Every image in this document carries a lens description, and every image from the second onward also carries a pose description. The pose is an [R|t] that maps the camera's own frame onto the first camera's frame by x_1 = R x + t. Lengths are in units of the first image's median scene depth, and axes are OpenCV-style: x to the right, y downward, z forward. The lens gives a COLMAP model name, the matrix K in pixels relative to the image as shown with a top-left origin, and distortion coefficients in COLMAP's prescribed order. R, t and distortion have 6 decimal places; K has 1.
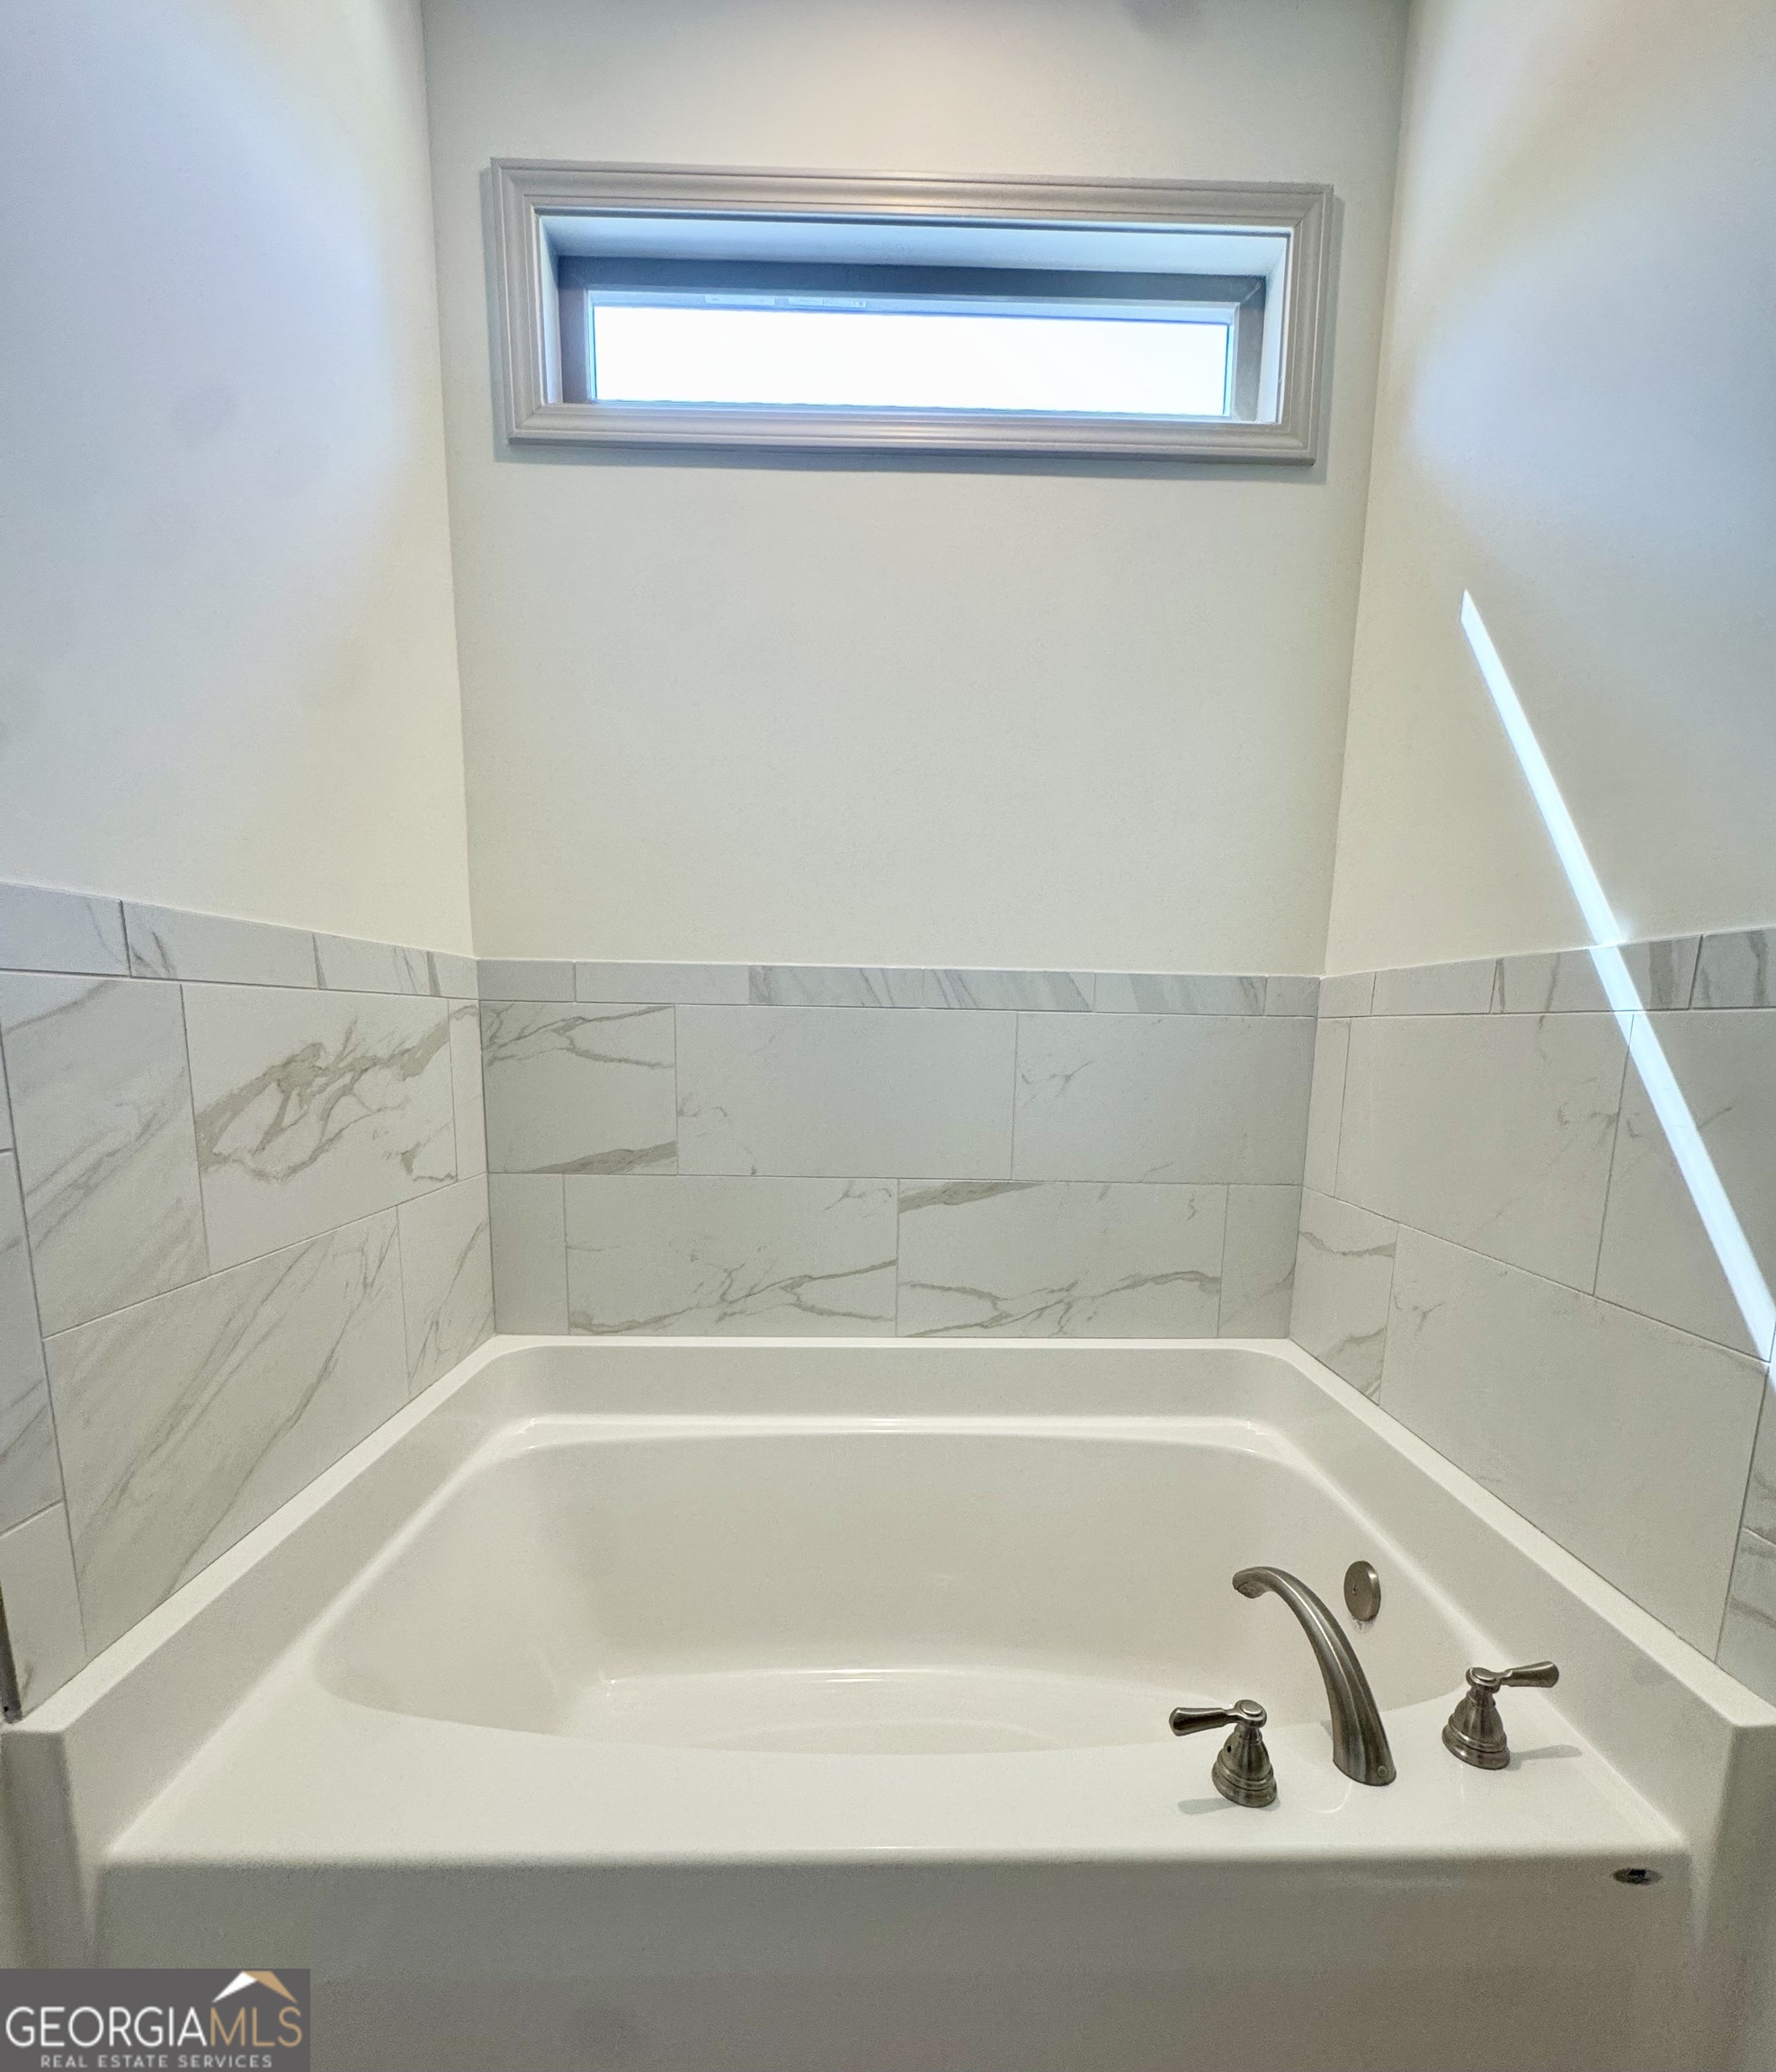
lens RADIAL K [[958.1, 0, 894.1], [0, 958.1, 1194.4], [0, 0, 1]] dist [-0.001383, -0.000367]
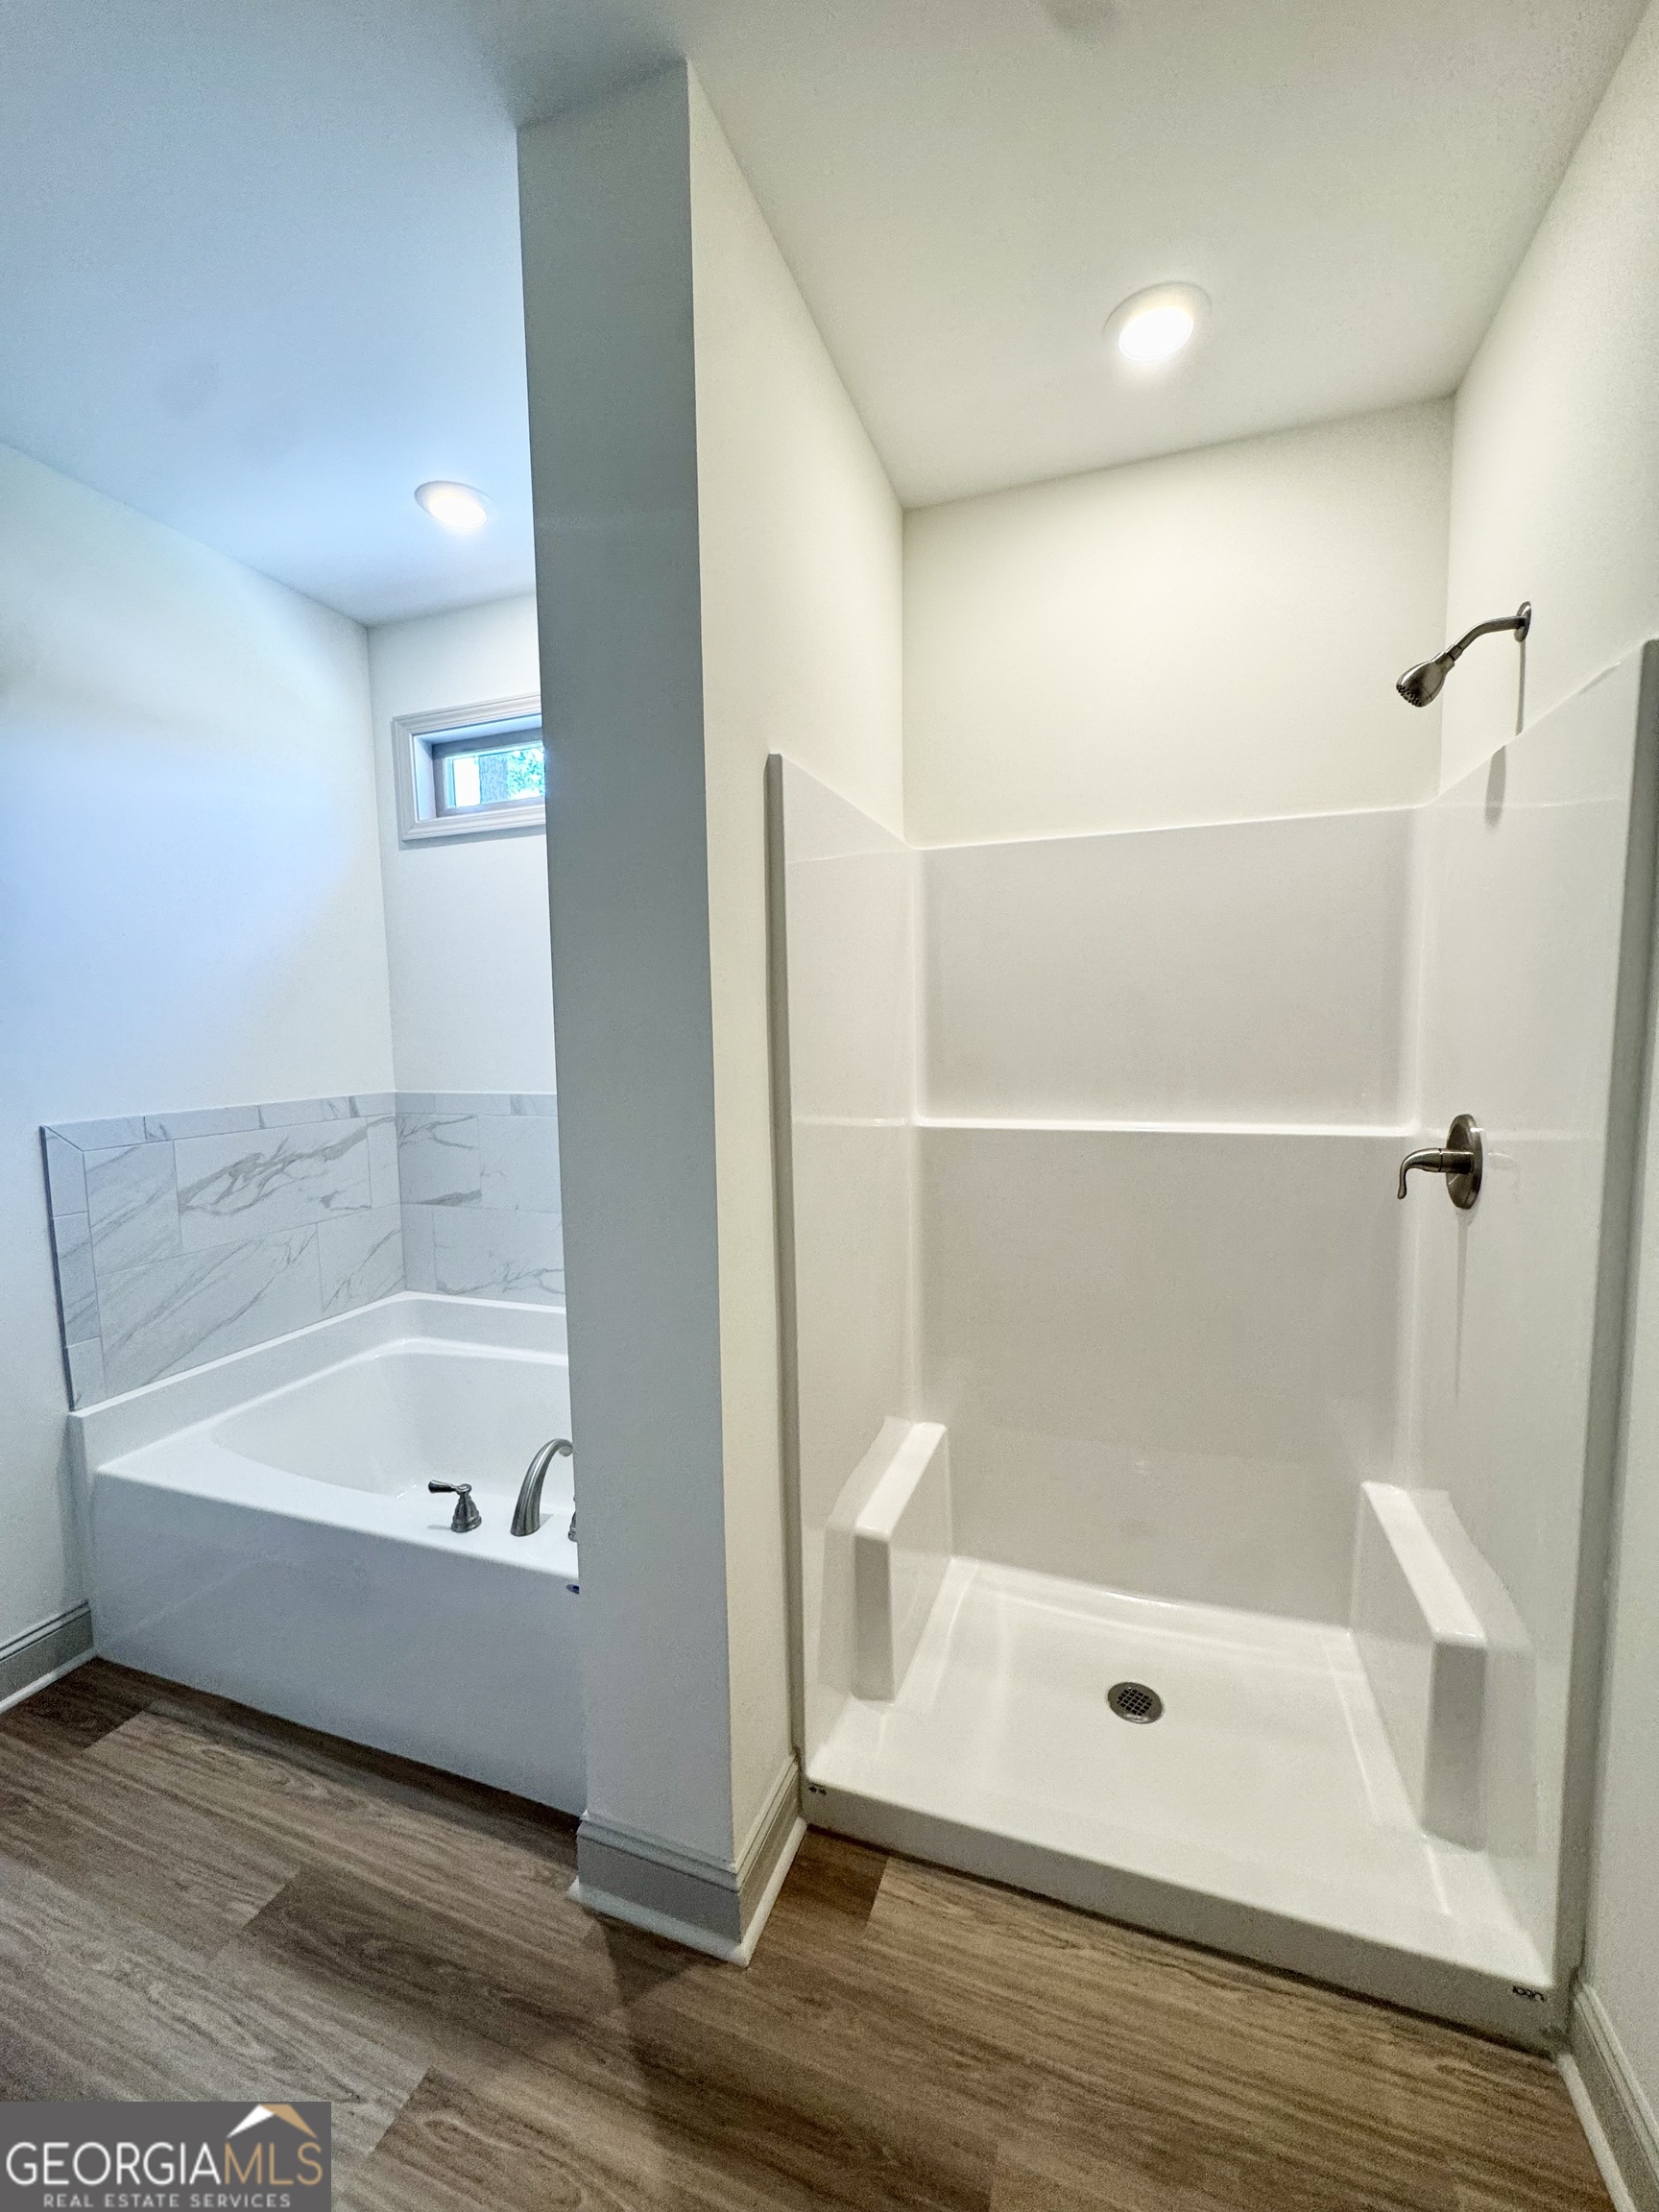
lens RADIAL K [[887.1, 0, 831.8], [0, 887.1, 1115.2], [0, 0, 1]] dist [-0.001984, 0.000078]
pose [[0.936387, 0.002842, -0.350957, 1.242965], [-0.028851, 0.997206, -0.068902, -0.126073], [0.349780, 0.074644, 0.933853, -0.433288]]
